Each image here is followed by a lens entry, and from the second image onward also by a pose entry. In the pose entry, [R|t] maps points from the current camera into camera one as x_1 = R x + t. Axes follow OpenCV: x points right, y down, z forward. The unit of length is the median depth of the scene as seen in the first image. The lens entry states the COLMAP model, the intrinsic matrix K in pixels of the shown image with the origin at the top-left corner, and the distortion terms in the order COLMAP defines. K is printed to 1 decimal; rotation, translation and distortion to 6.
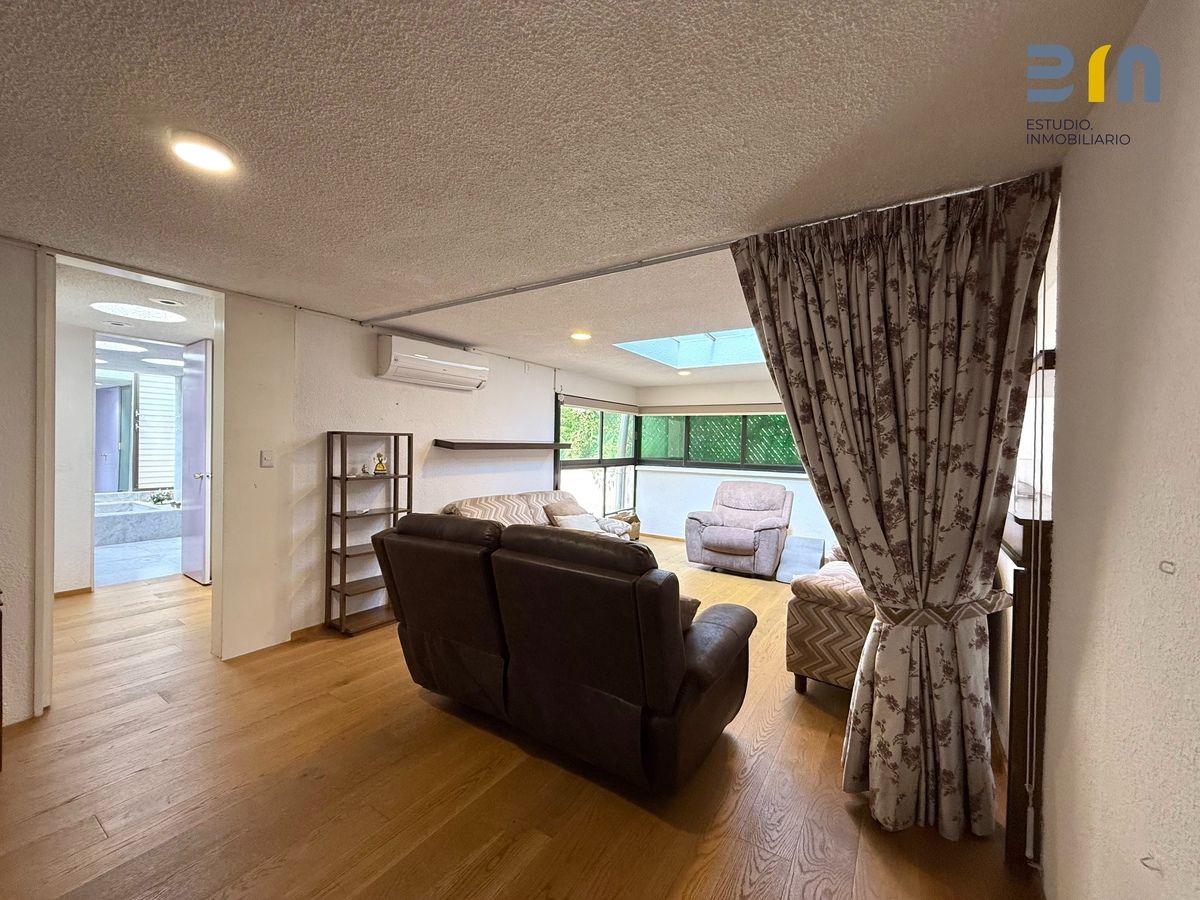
lens RADIAL K [[477.6, 0, 597.9], [0, 477.6, 449.6], [0, 0, 1]] dist [0.000455, -0.000332]
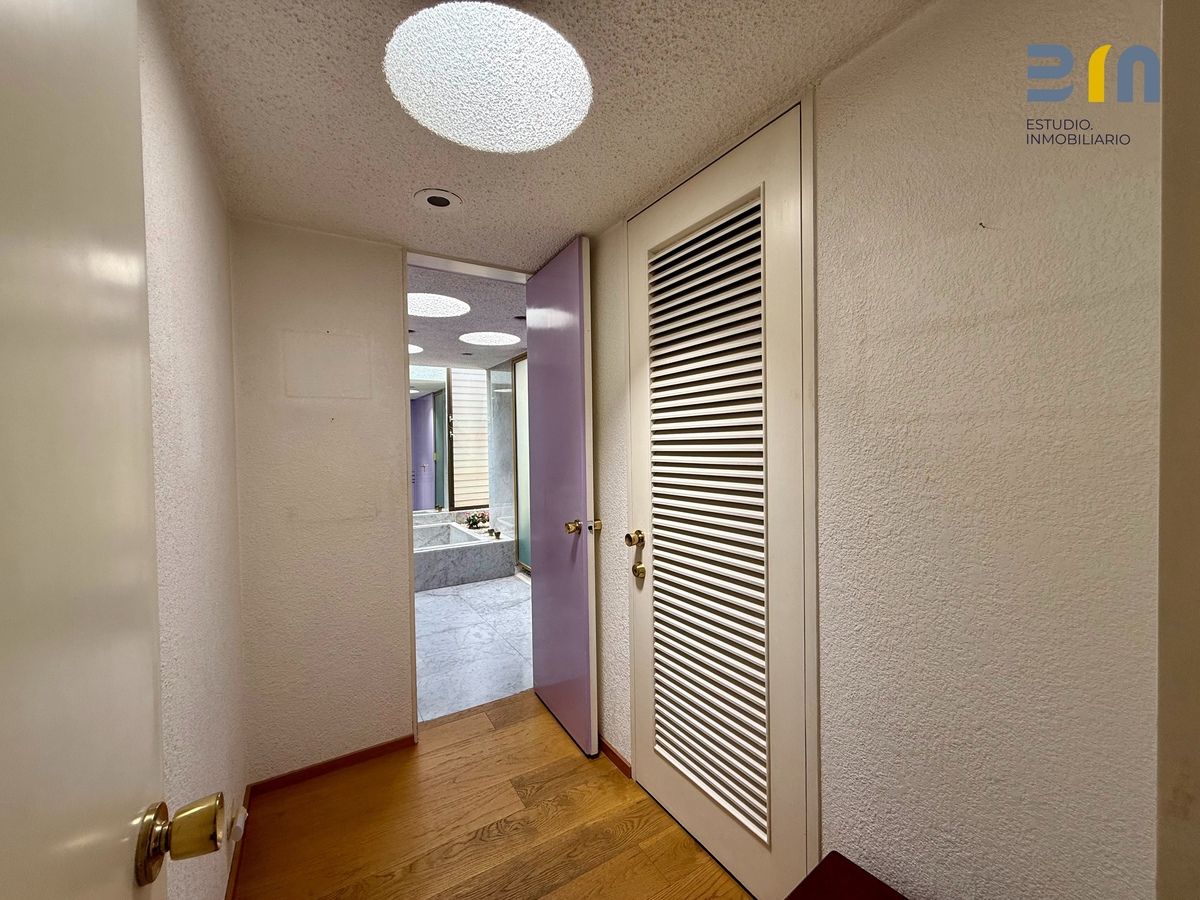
lens RADIAL K [[477.6, 0, 597.9], [0, 477.6, 449.6], [0, 0, 1]] dist [0.000455, -0.000332]
pose [[0.900198, -0.027383, -0.434620, -0.399638], [0.029230, 0.999570, -0.002434, -0.013064], [0.434500, -0.010513, 0.900611, 0.385626]]
